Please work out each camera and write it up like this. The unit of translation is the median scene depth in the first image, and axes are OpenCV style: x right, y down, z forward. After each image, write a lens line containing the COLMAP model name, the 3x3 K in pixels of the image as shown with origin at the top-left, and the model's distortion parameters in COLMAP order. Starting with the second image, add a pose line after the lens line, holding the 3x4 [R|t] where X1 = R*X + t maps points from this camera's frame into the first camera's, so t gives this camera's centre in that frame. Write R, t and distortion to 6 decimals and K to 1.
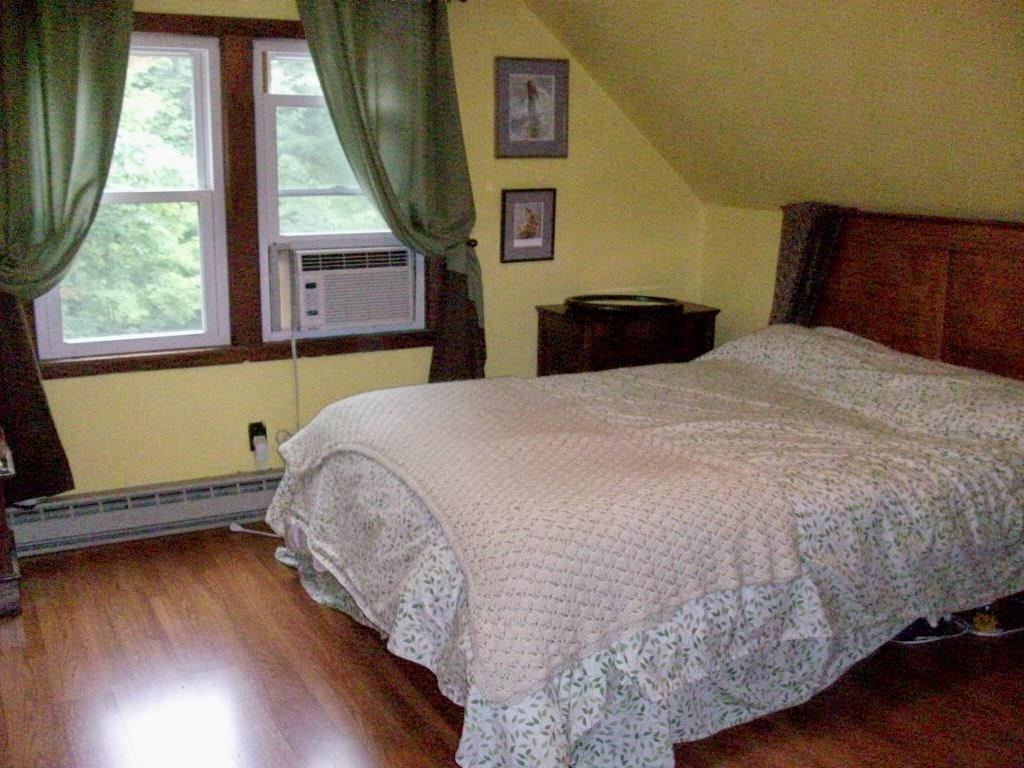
lens RADIAL K [[1079.8, 0, 512.0], [0, 1079.8, 384.0], [0, 0, 1]] dist [-0.117187, 0.002369]
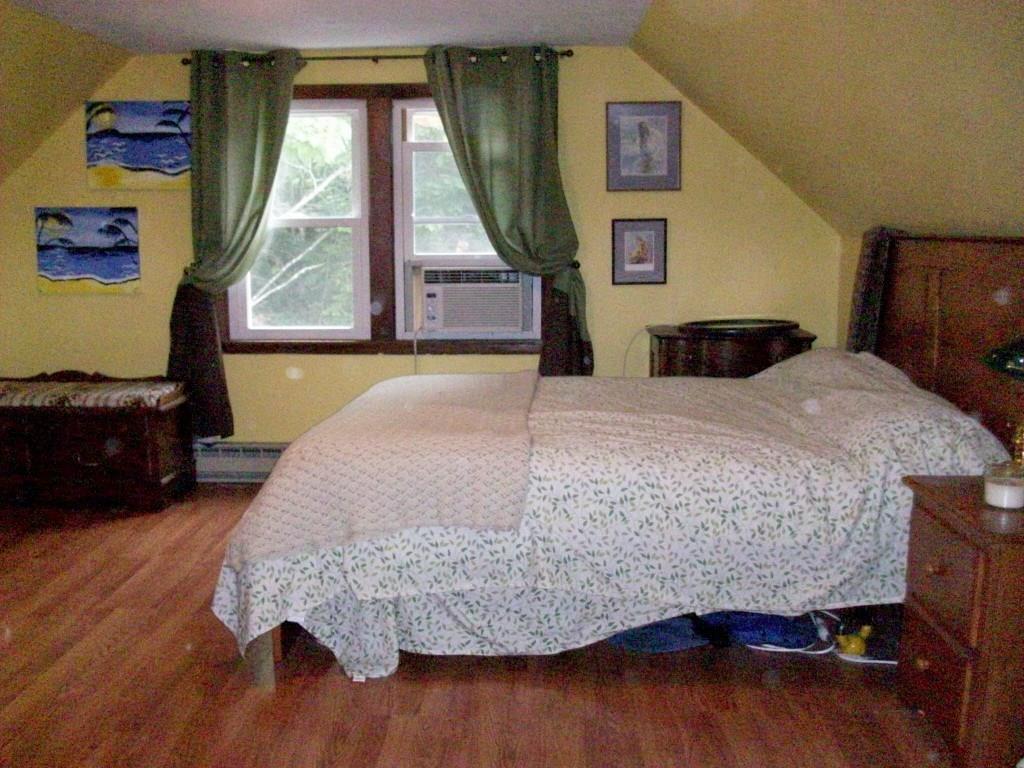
lens RADIAL K [[1079.8, 0, 512.0], [0, 1079.8, 384.0], [0, 0, 1]] dist [-0.117187, 0.002369]
pose [[0.852928, 0.065757, -0.517871, 0.530360], [-0.097403, 0.994660, -0.034124, 0.041611], [0.512862, 0.079547, 0.854778, 0.000471]]
